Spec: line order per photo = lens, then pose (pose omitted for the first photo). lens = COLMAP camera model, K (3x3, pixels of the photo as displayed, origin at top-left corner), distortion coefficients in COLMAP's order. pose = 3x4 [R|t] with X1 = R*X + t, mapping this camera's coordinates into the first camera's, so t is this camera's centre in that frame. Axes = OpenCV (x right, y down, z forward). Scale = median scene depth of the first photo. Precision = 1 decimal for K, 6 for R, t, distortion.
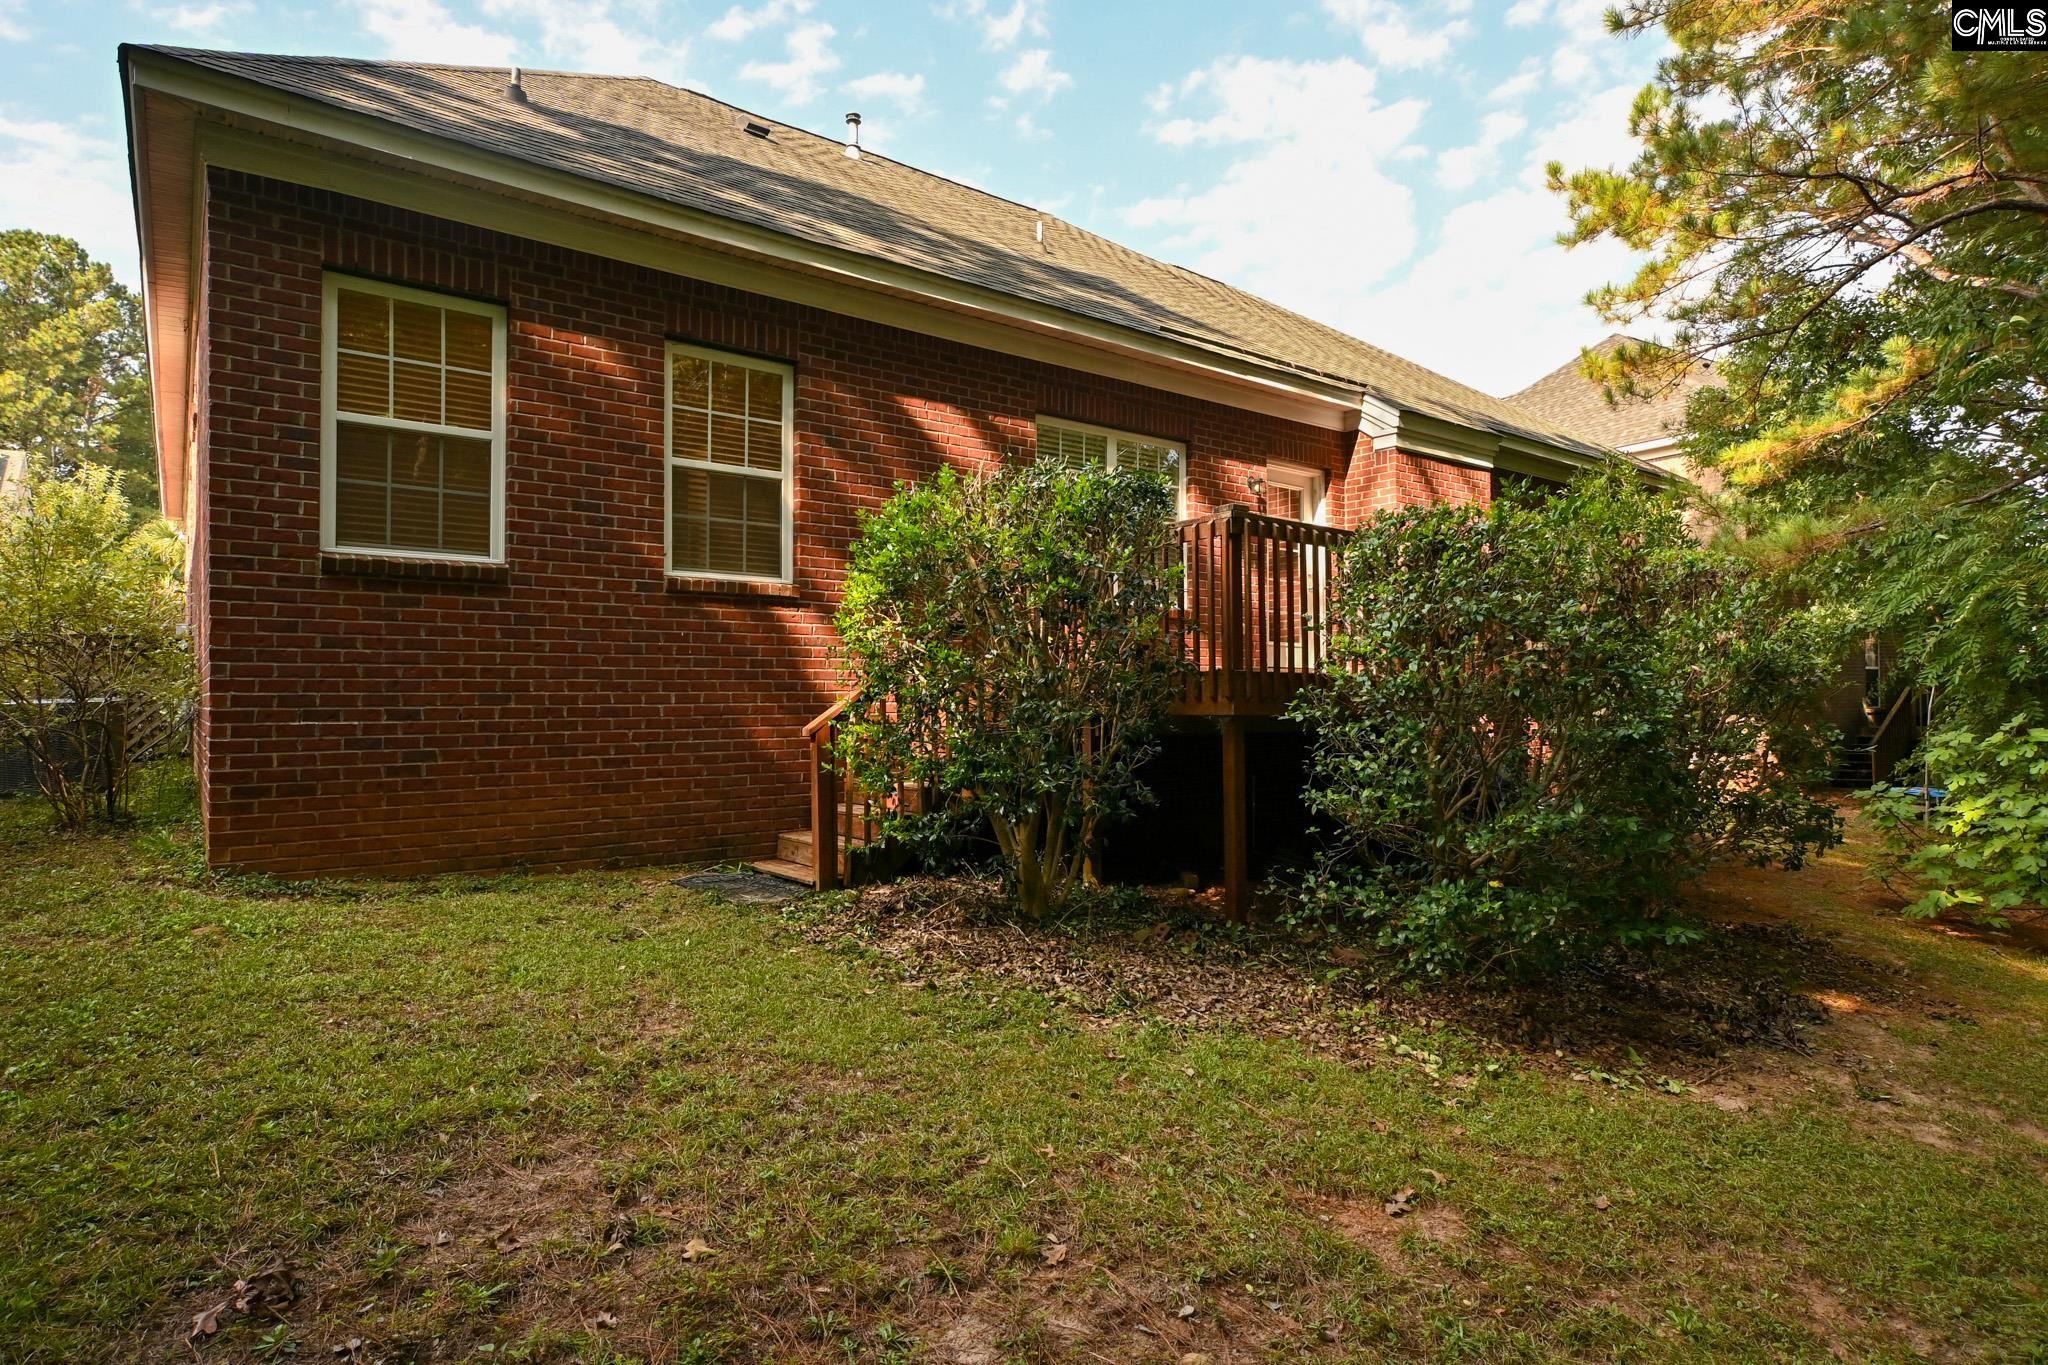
lens RADIAL K [[1043.8, 0, 1020.4], [0, 1043.8, 672.4], [0, 0, 1]] dist [0.004582, 0.000638]
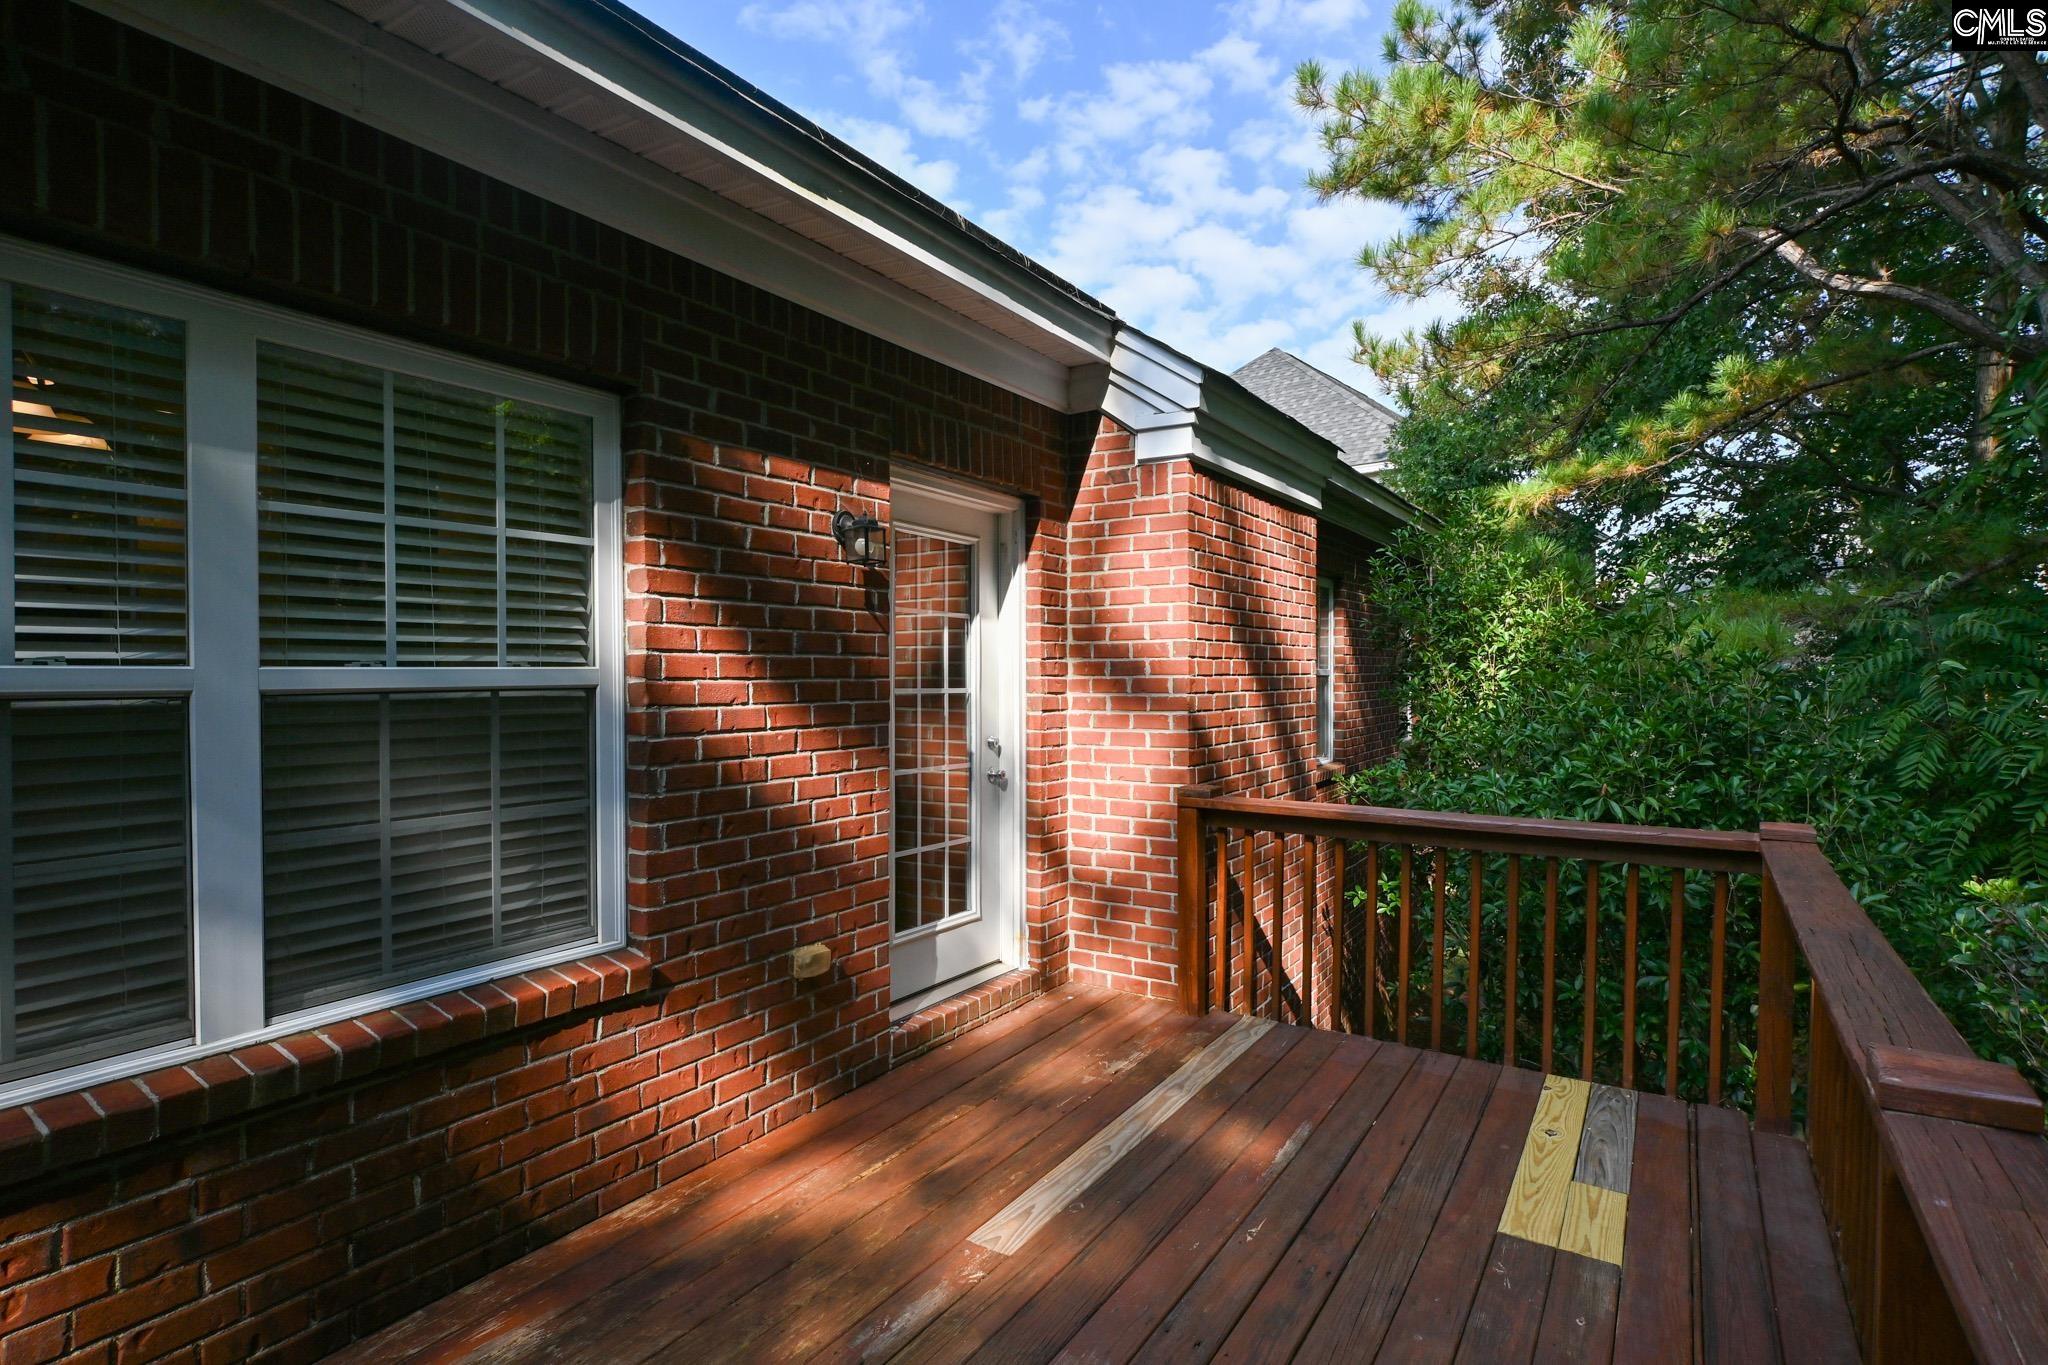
lens RADIAL K [[1043.8, 0, 1019.6], [0, 1043.8, 685.5], [0, 0, 1]] dist [0.004582, 0.000638]
pose [[0.946017, 0.004912, 0.324079, 0.152251], [-0.013916, 0.999579, 0.025470, -0.129248], [-0.323817, -0.028605, 0.945687, 0.600947]]
